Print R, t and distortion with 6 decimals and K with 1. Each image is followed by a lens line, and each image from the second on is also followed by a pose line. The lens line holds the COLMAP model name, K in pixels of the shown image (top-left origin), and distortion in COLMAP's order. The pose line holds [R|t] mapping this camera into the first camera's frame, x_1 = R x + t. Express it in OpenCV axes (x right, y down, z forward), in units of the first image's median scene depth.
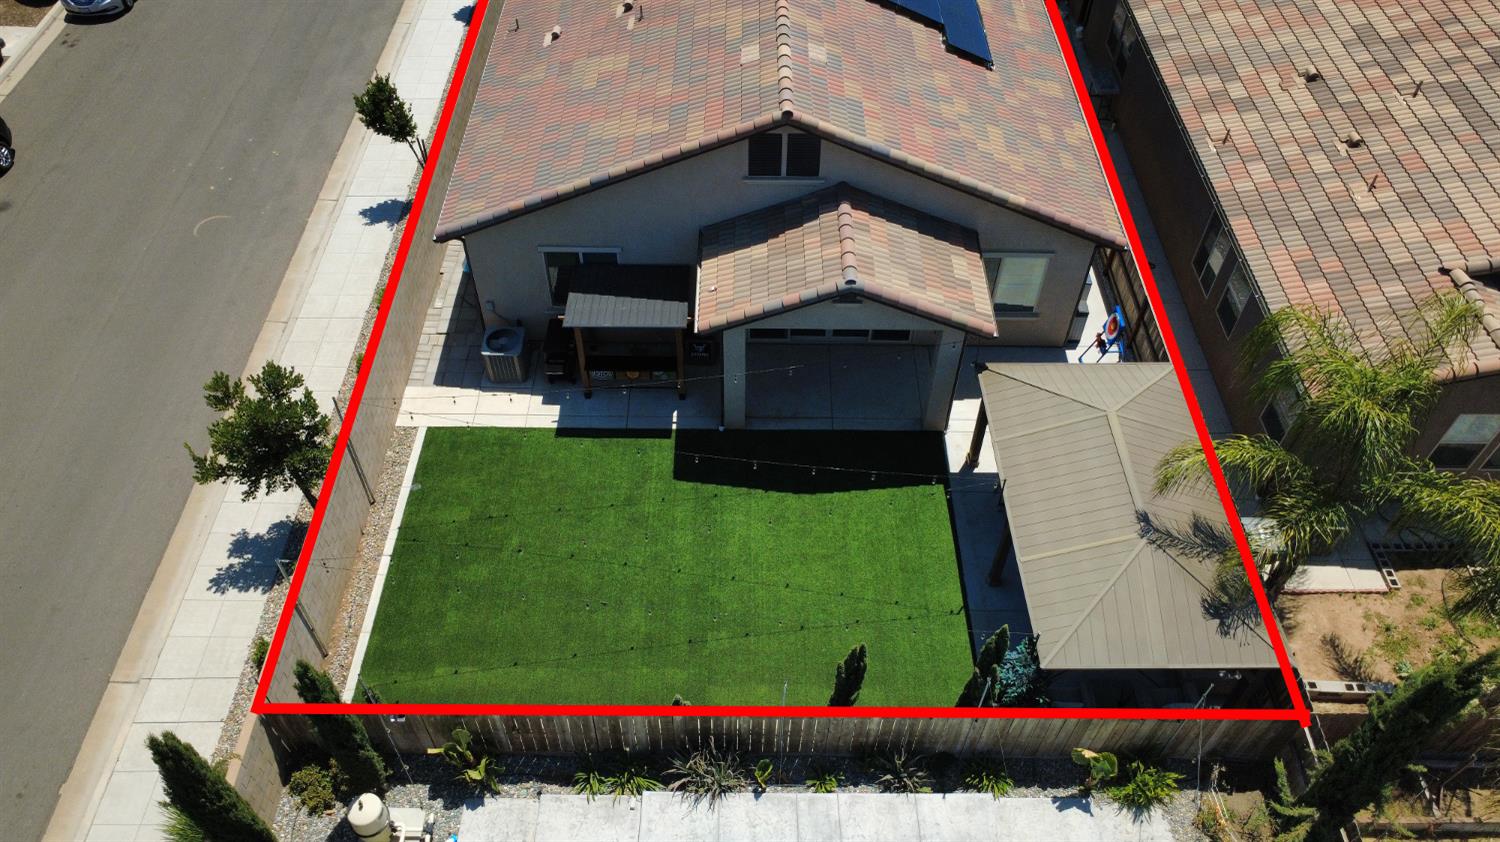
lens RADIAL K [[1128.0, 0, 719.2], [0, 1128.0, 390.7], [0, 0, 1]] dist [0.013099, -0.010406]
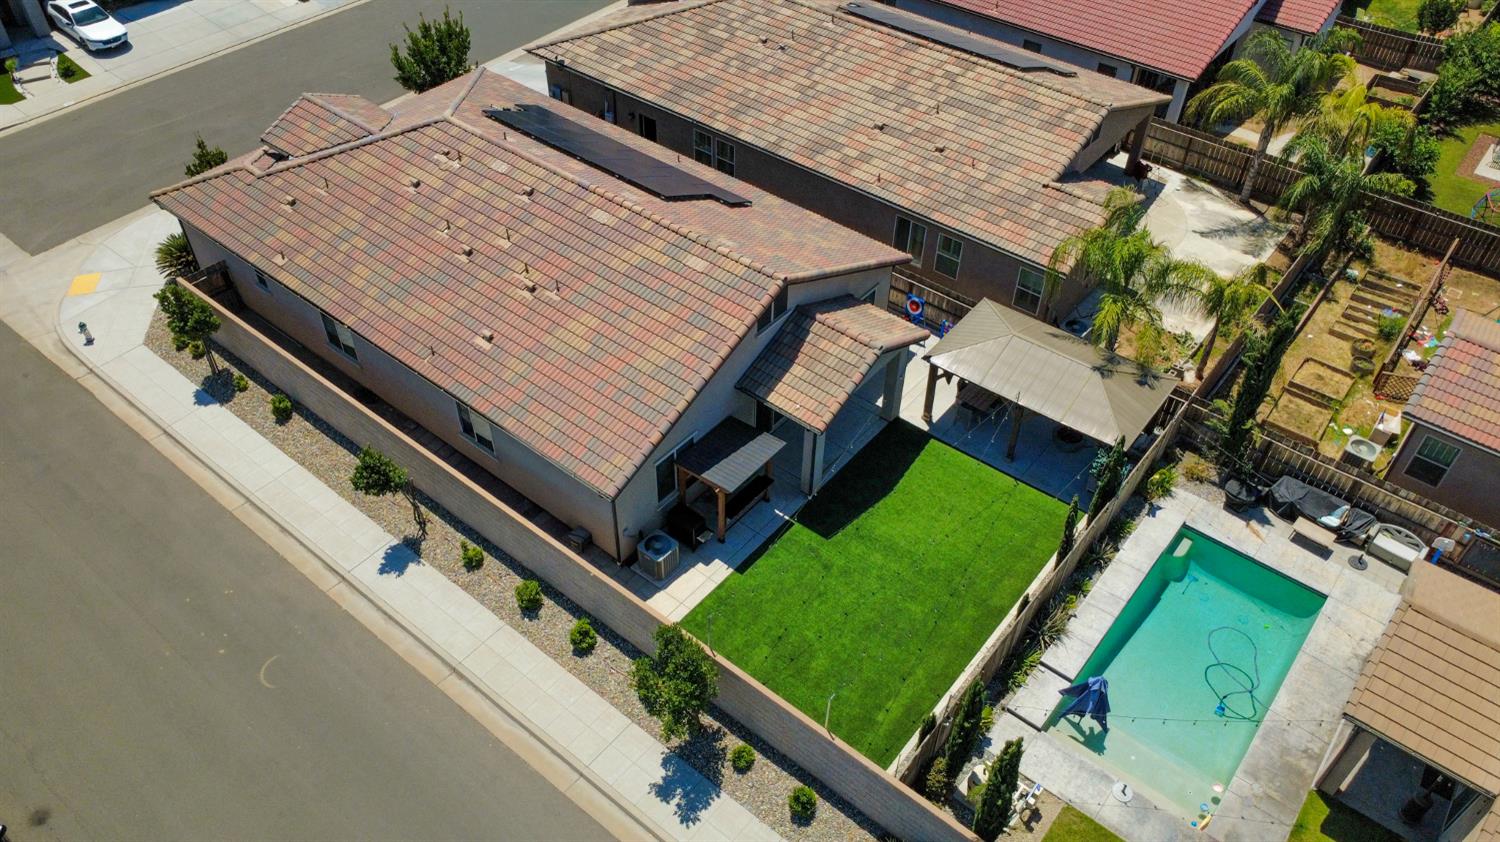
lens RADIAL K [[1128.0, 0, 741.0], [0, 1128.0, 420.2], [0, 0, 1]] dist [0.013099, -0.010406]
pose [[0.617025, -0.528451, 0.583112, -0.858021], [0.565191, 0.813183, 0.138894, -0.302573], [-0.547575, 0.243868, 0.800431, -0.100913]]
